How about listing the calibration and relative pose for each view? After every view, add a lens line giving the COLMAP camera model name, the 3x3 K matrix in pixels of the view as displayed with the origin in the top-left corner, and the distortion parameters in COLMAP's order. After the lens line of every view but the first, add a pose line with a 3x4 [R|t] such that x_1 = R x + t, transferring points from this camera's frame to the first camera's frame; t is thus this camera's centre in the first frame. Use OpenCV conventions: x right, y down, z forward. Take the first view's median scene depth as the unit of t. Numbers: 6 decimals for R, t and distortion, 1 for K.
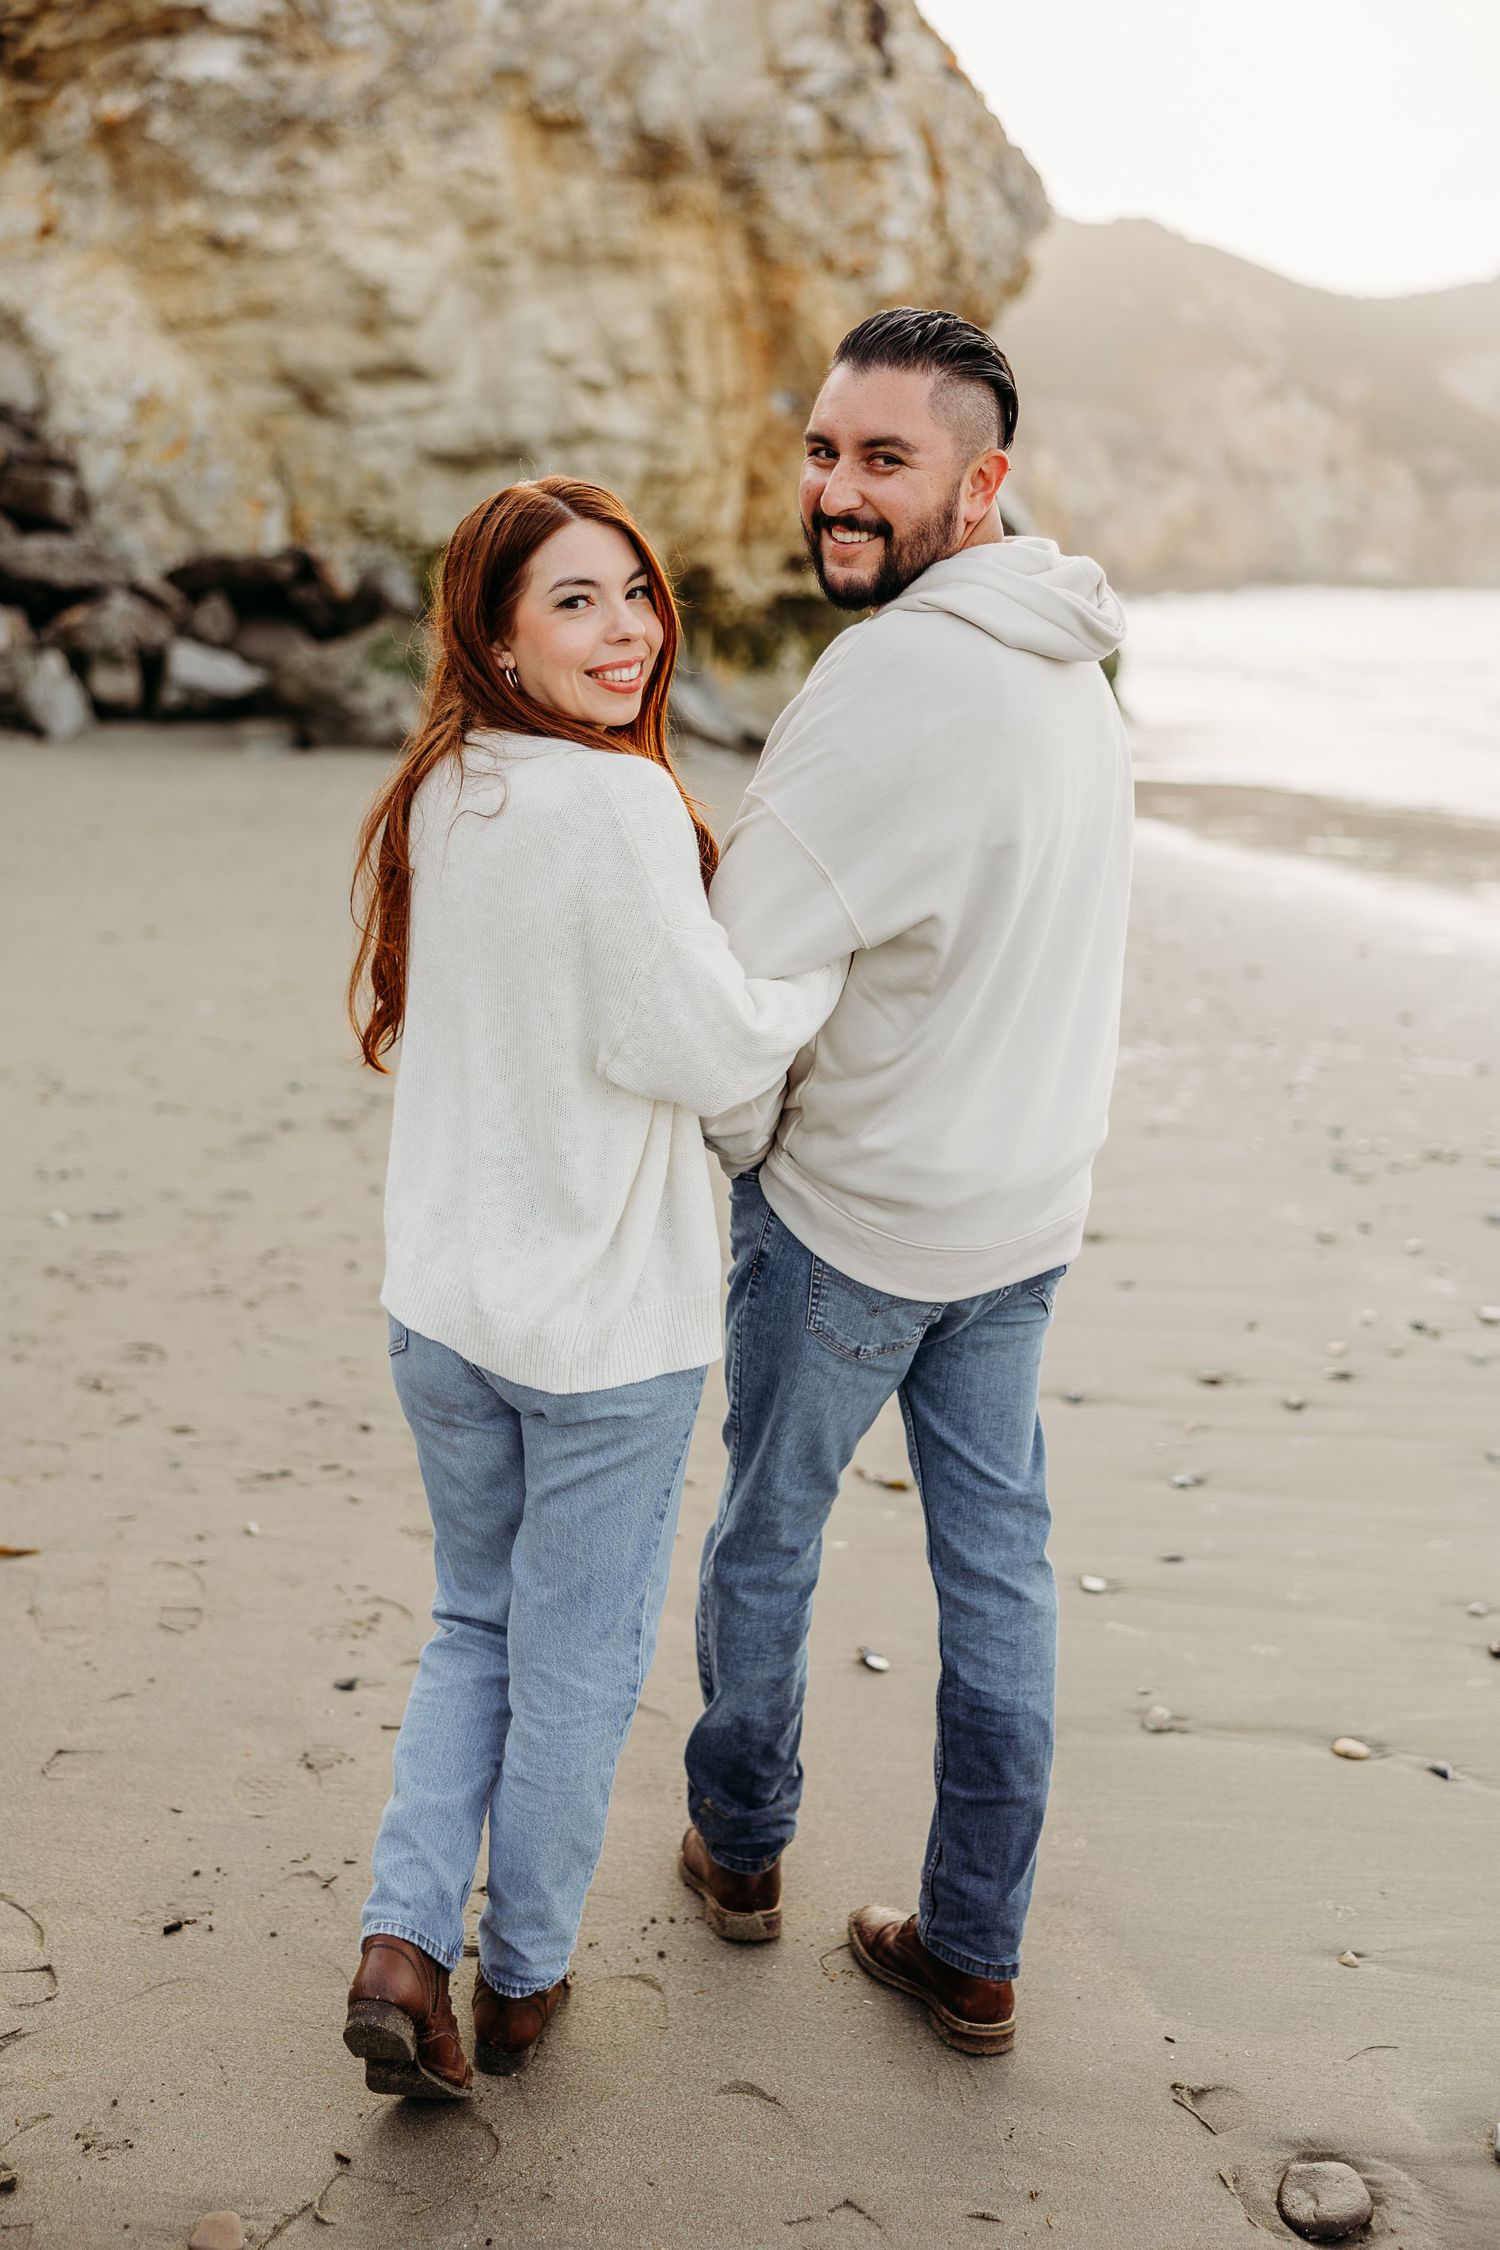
lens RADIAL K [[2783.7, 0, 733.3], [0, 2783.7, 1116.0], [0, 0, 1]] dist [0.013140, 0.000000]
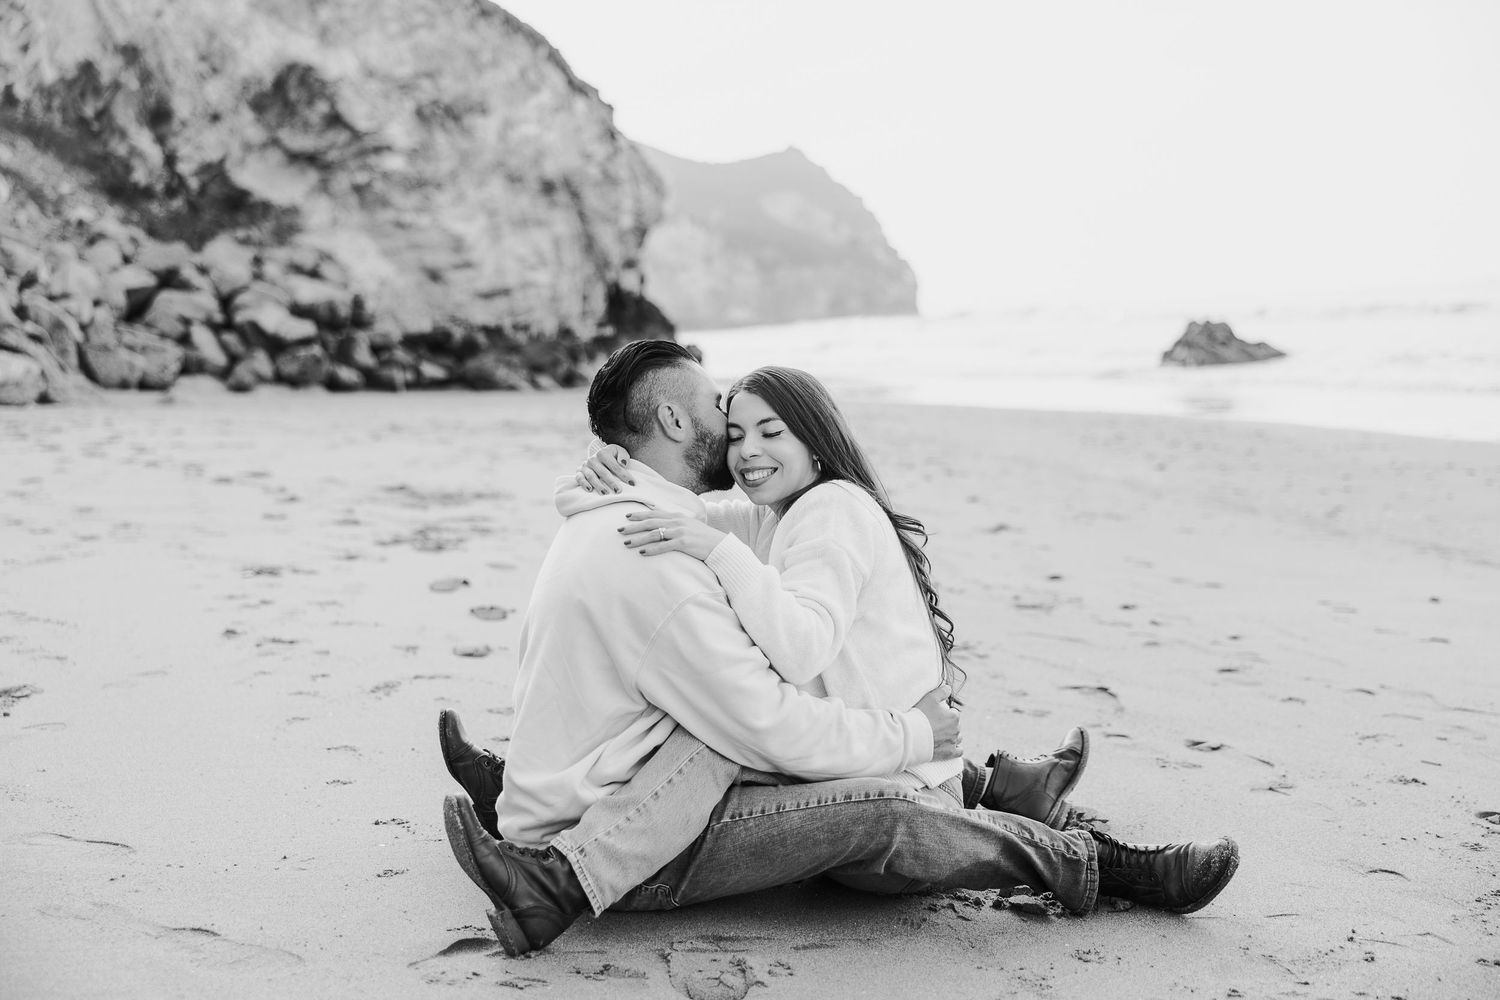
lens RADIAL K [[1680.9, 0, 750.8], [0, 1680.9, 497.6], [0, 0, 1]] dist [0.006842, 0.000000]
pose [[0.971974, -0.079325, 0.221300, -0.232723], [0.099427, 0.991725, -0.081210, 0.132460], [-0.213027, 0.100937, 0.971819, -0.688669]]
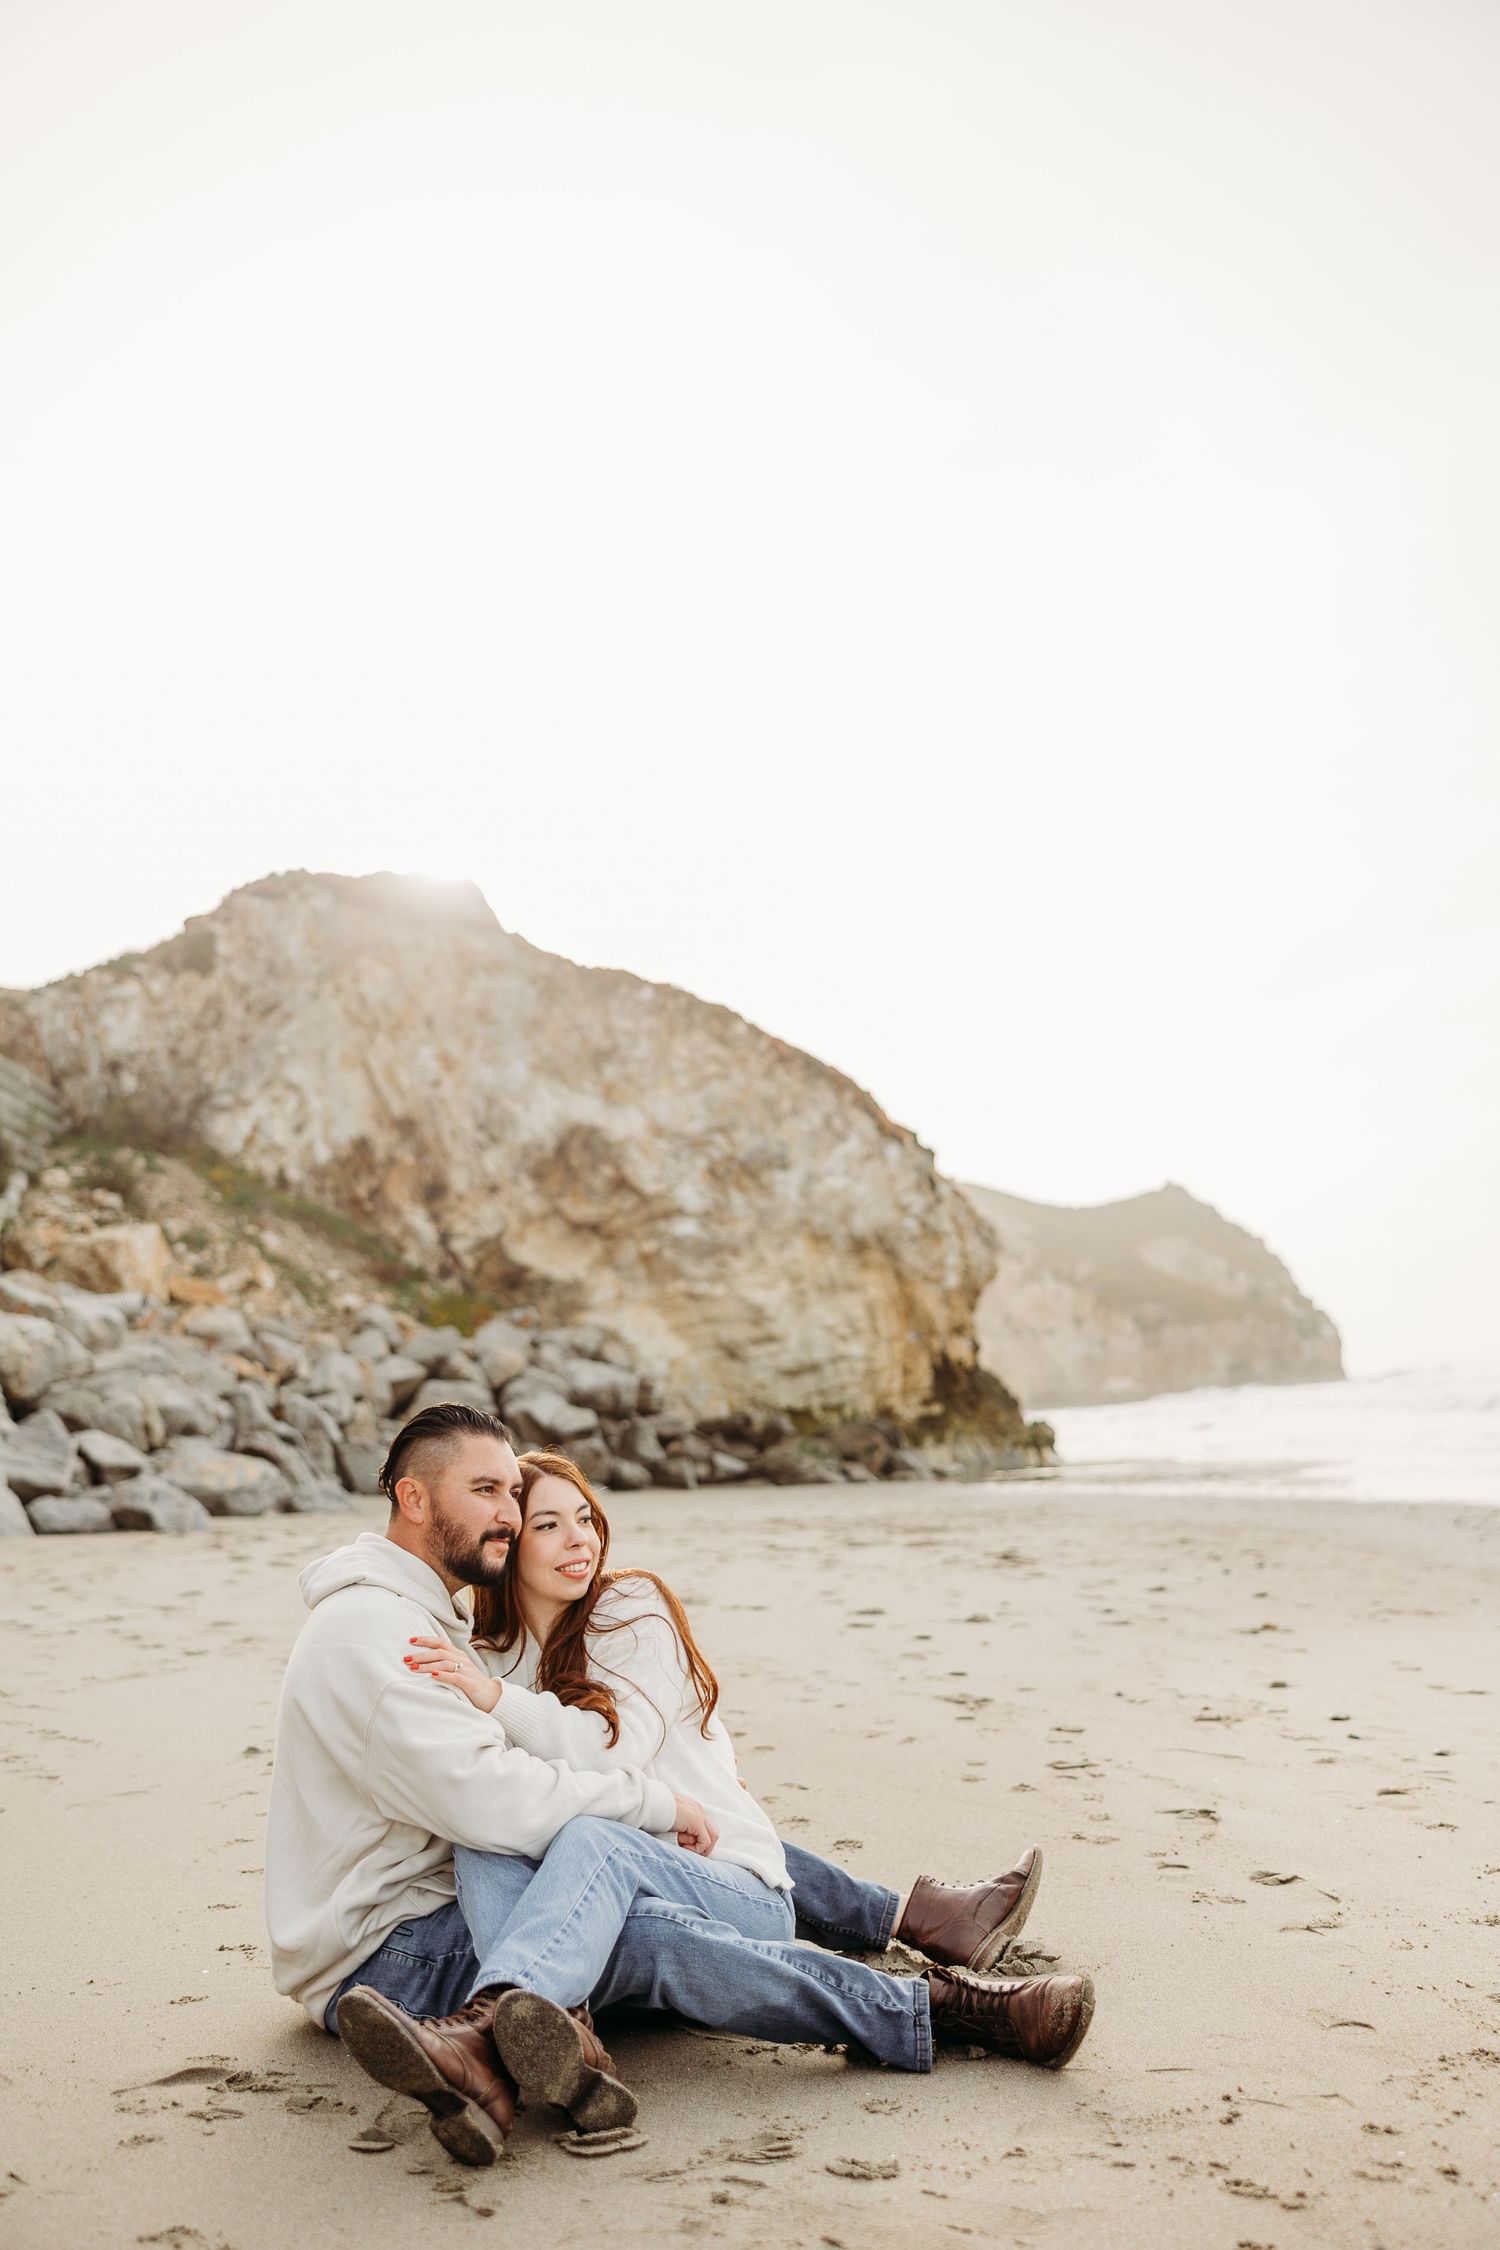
lens RADIAL K [[1981.7, 0, 751.4], [0, 1981.7, 1128.6], [0, 0, 1]] dist [-0.002181, 0.004615]
pose [[0.994860, -0.085932, 0.053559, -0.209257], [0.098929, 0.937645, -0.333220, 0.137881], [-0.021586, 0.336806, 0.941327, -0.699073]]
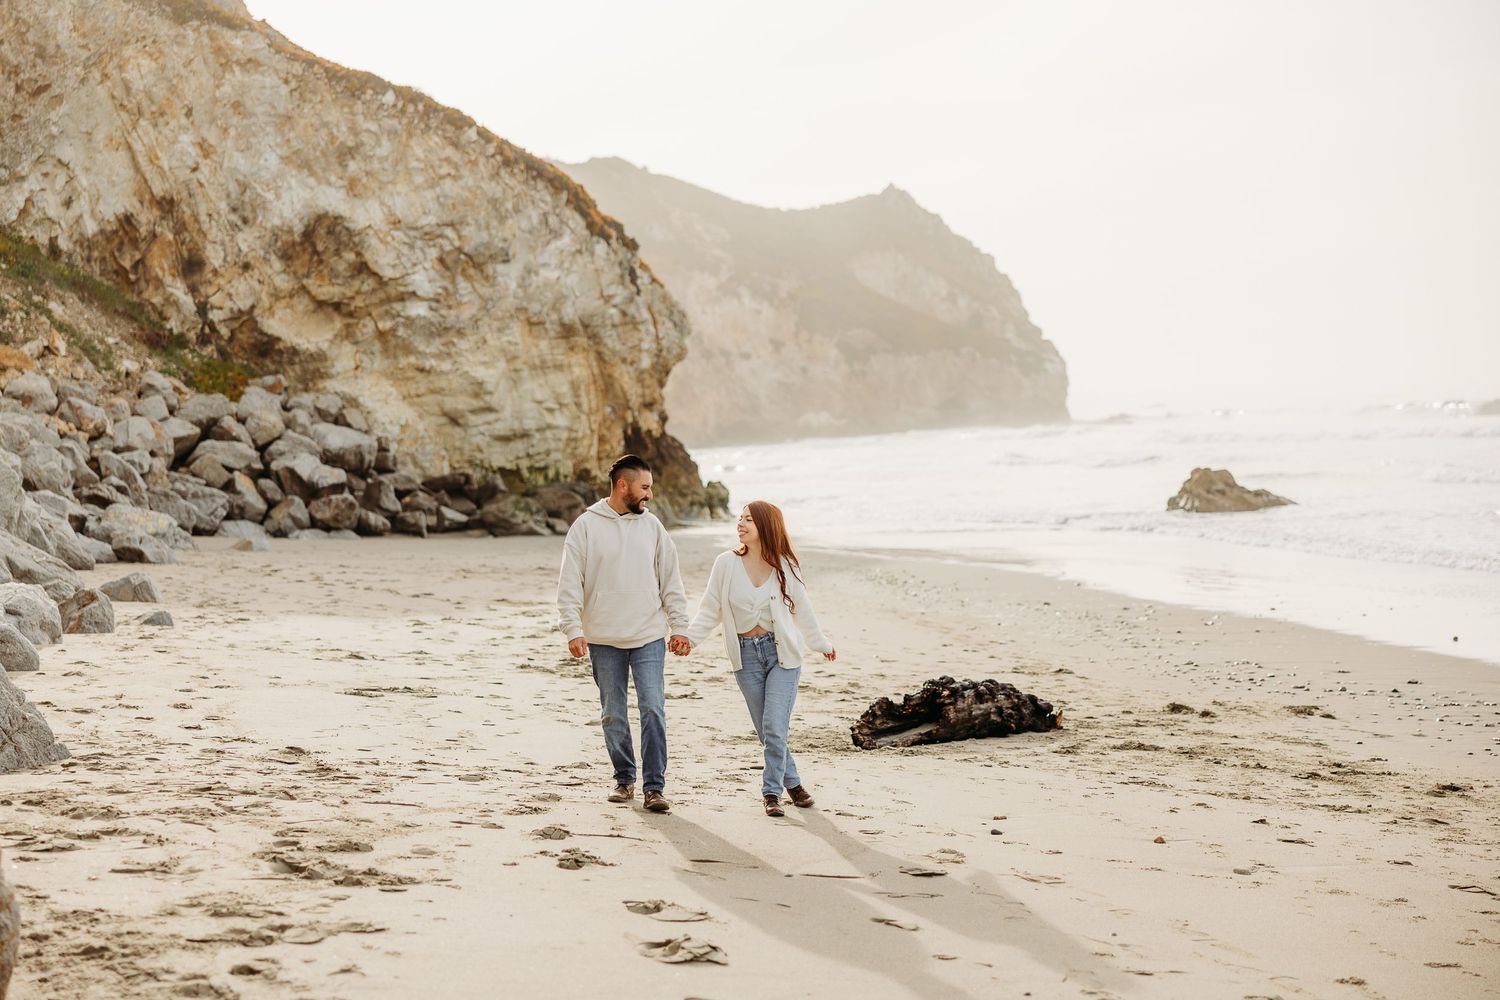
lens RADIAL K [[2308.5, 0, 738.9], [0, 2308.5, 489.6], [0, 0, 1]] dist [-0.041630, 0.000000]
pose [[0.980838, -0.058434, 0.185856, -0.305688], [0.089100, 0.982893, -0.161190, 0.214652], [-0.173257, 0.174661, 0.969265, -1.303297]]
